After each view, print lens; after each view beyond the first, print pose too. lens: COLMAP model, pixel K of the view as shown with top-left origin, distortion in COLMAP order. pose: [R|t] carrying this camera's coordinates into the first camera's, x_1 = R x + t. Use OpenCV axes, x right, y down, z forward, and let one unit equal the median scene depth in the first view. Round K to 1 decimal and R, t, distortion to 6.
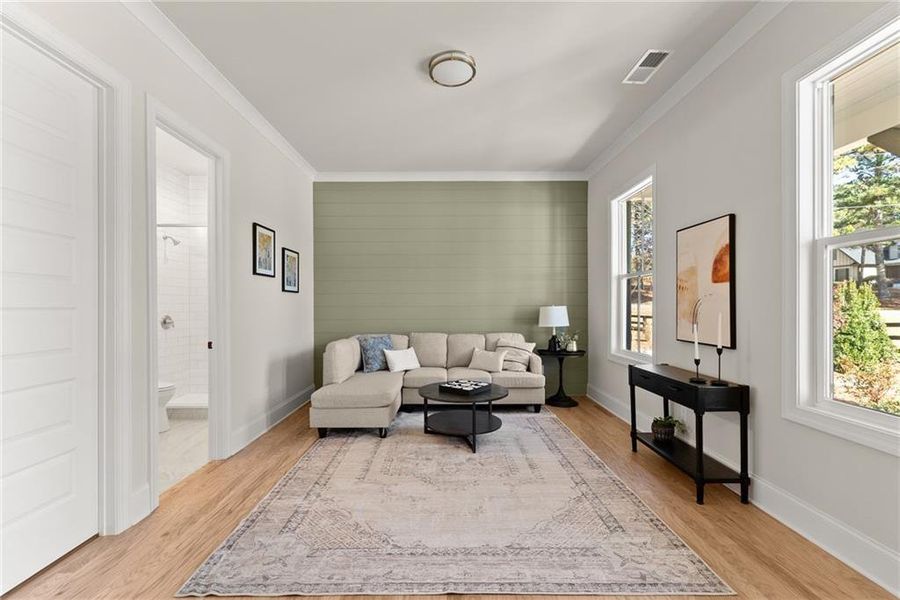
lens RADIAL K [[375.5, 0, 443.2], [0, 375.5, 303.9], [0, 0, 1]] dist [0.002138, 0.000488]
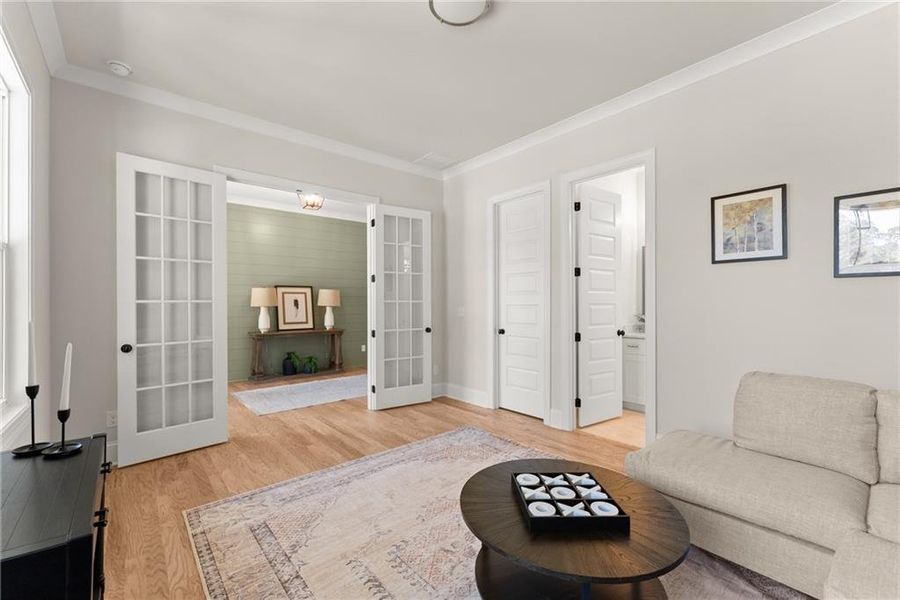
lens RADIAL K [[375.5, 0, 446.9], [0, 375.5, 304.1], [0, 0, 1]] dist [0.002138, 0.000488]
pose [[-0.756991, 0.004819, -0.653408, 0.486938], [0.007899, 0.999967, -0.001776, 0.003996], [0.653378, -0.006506, -0.757004, 1.392615]]
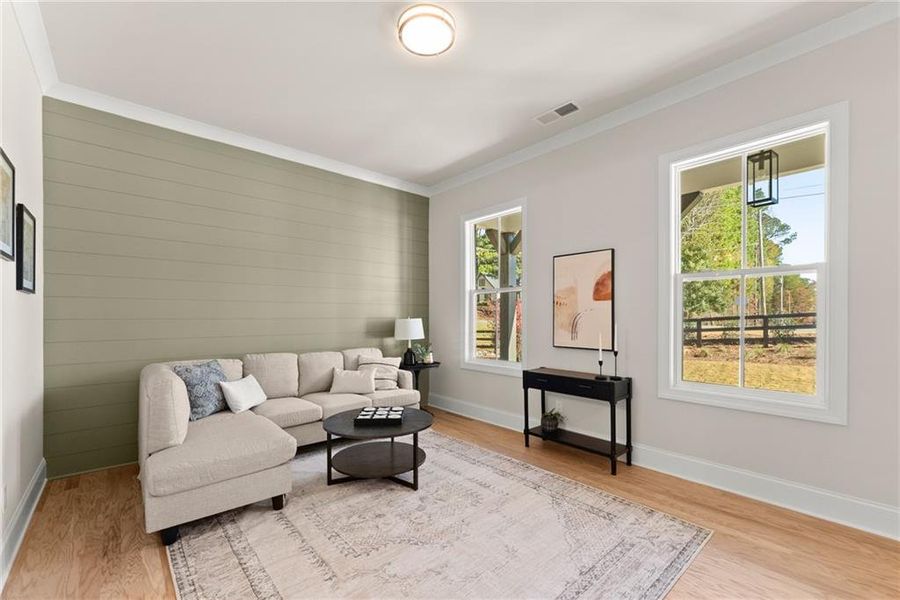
lens RADIAL K [[375.5, 0, 441.7], [0, 375.5, 315.8], [0, 0, 1]] dist [0.002138, 0.000488]
pose [[0.755335, 0.005844, 0.655313, -0.437958], [-0.005174, 0.999982, -0.002954, 0.002357], [-0.655319, -0.001160, 0.755352, 0.319090]]
